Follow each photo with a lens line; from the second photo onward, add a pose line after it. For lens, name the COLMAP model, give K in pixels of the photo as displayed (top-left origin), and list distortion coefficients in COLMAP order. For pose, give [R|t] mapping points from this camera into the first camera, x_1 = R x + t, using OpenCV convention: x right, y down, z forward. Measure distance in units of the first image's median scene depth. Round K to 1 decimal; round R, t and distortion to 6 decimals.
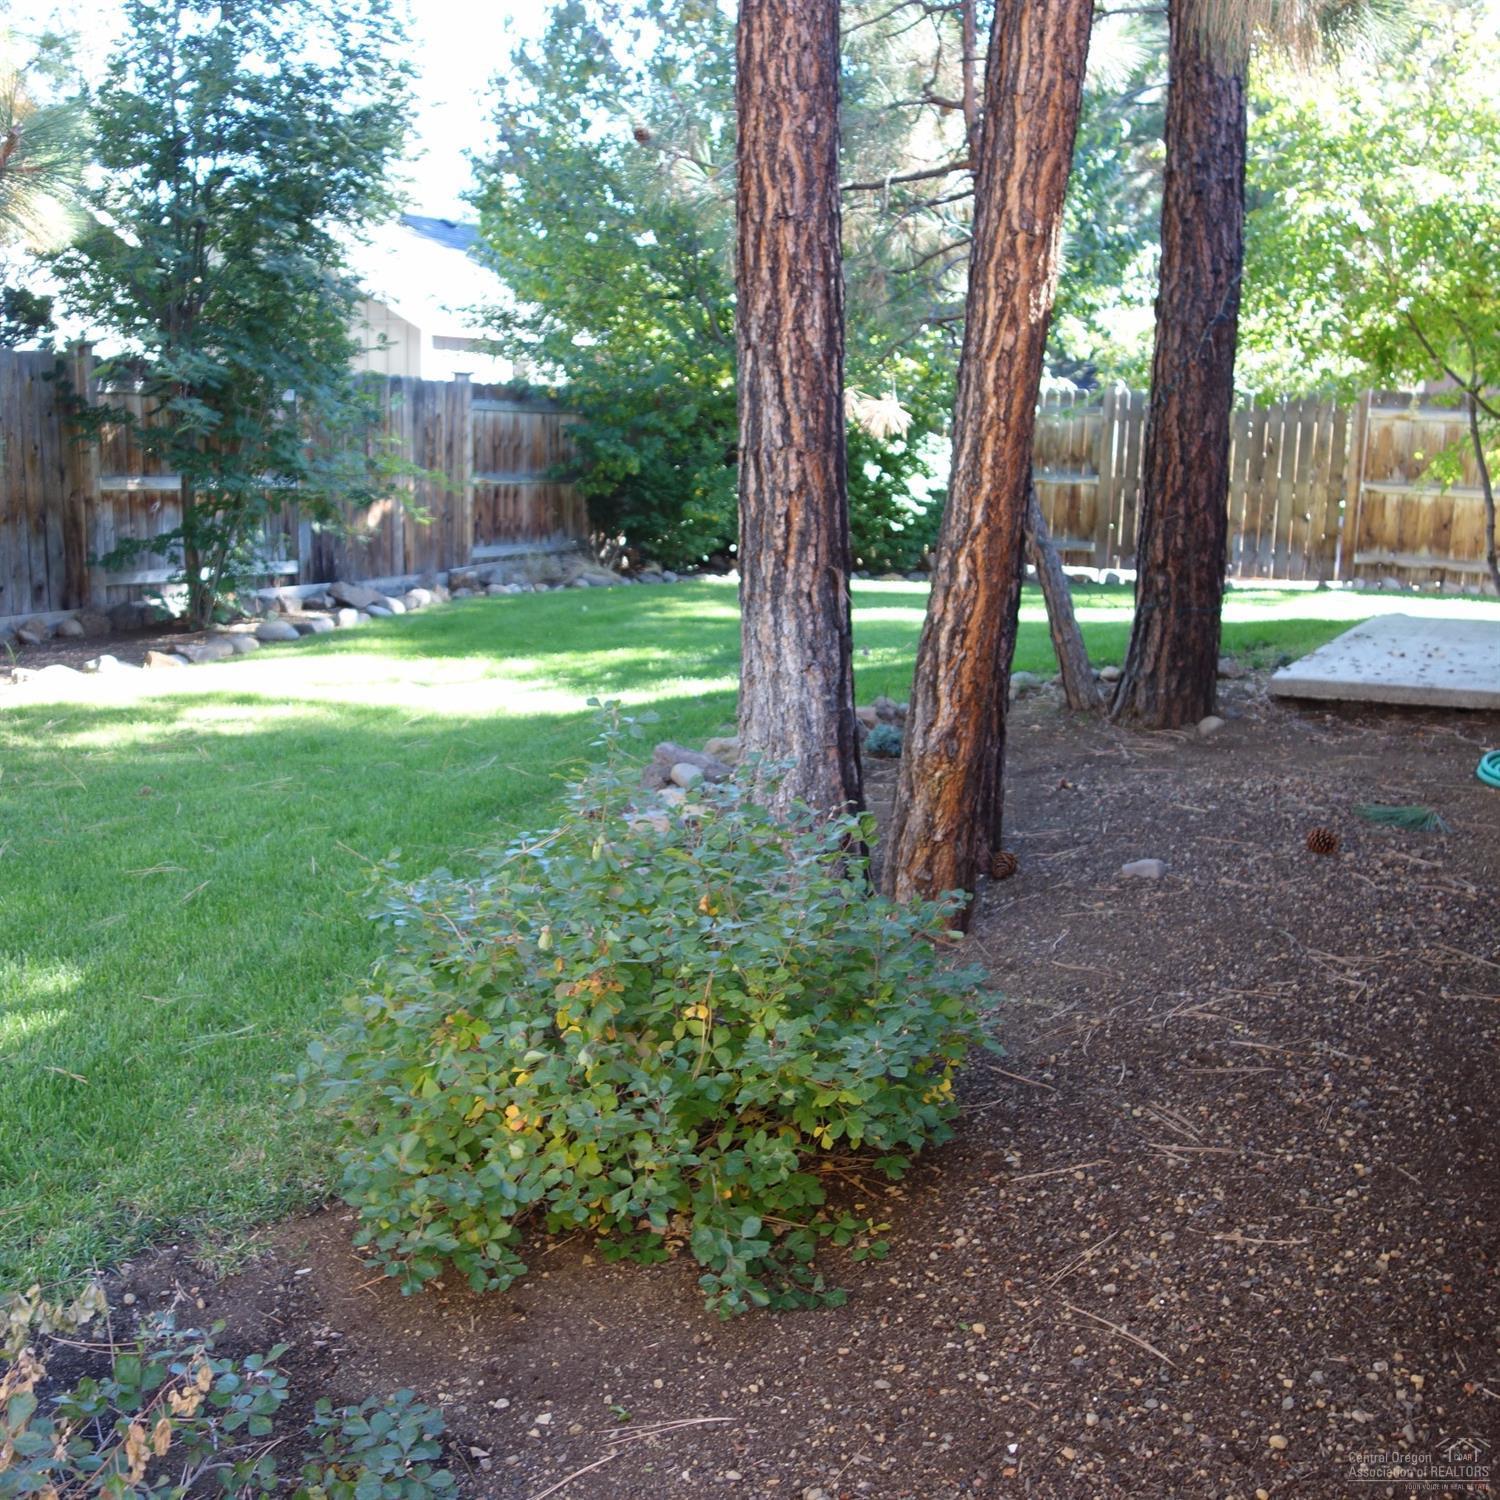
lens RADIAL K [[1784.5, 0, 747.2], [0, 1784.5, 708.8], [0, 0, 1]] dist [0.002619, 0.007715]
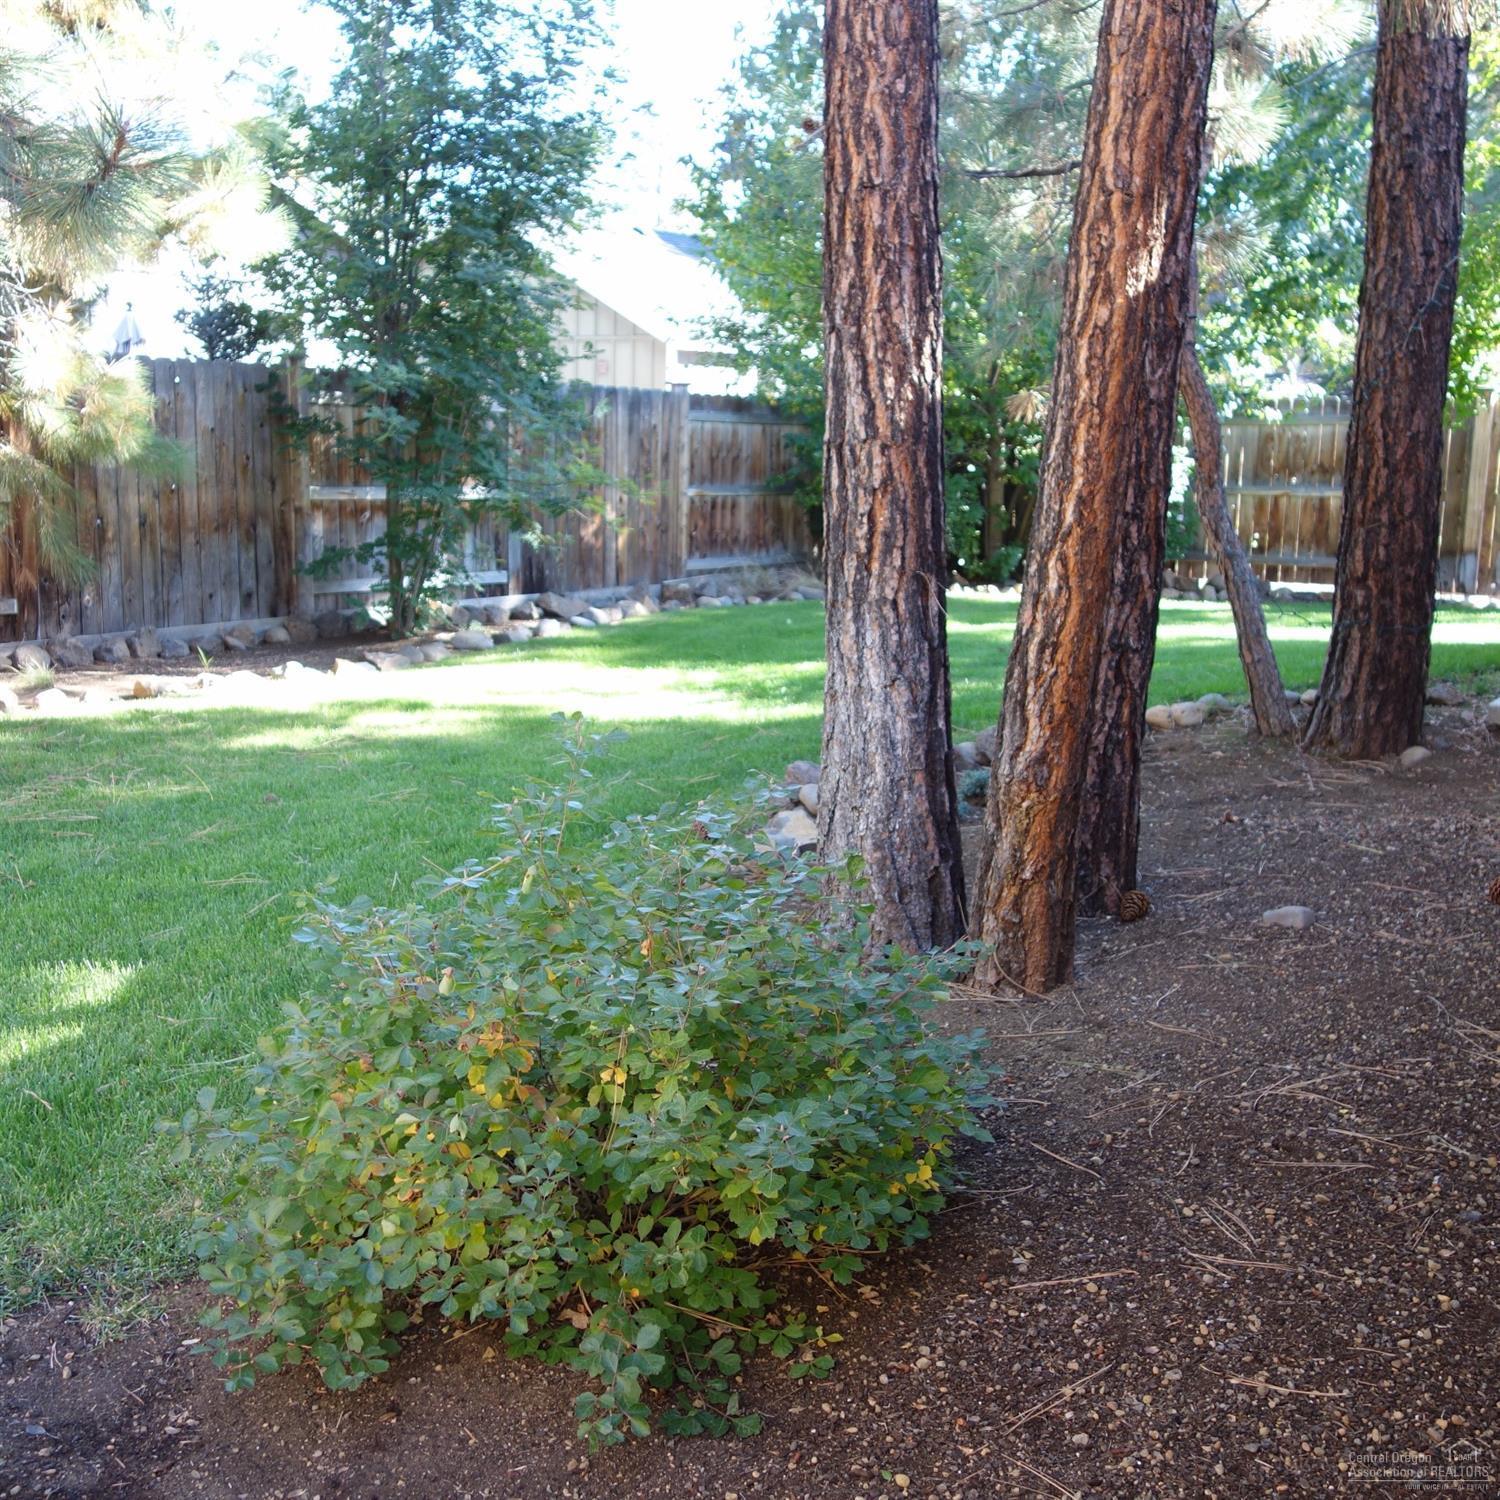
lens RADIAL K [[1784.5, 0, 747.2], [0, 1784.5, 708.8], [0, 0, 1]] dist [0.002619, 0.007715]
pose [[0.988677, 0.018904, -0.148865, 0.098862], [-0.020314, 0.999762, -0.007956, -0.001124], [0.148679, 0.010890, 0.988826, 0.094779]]
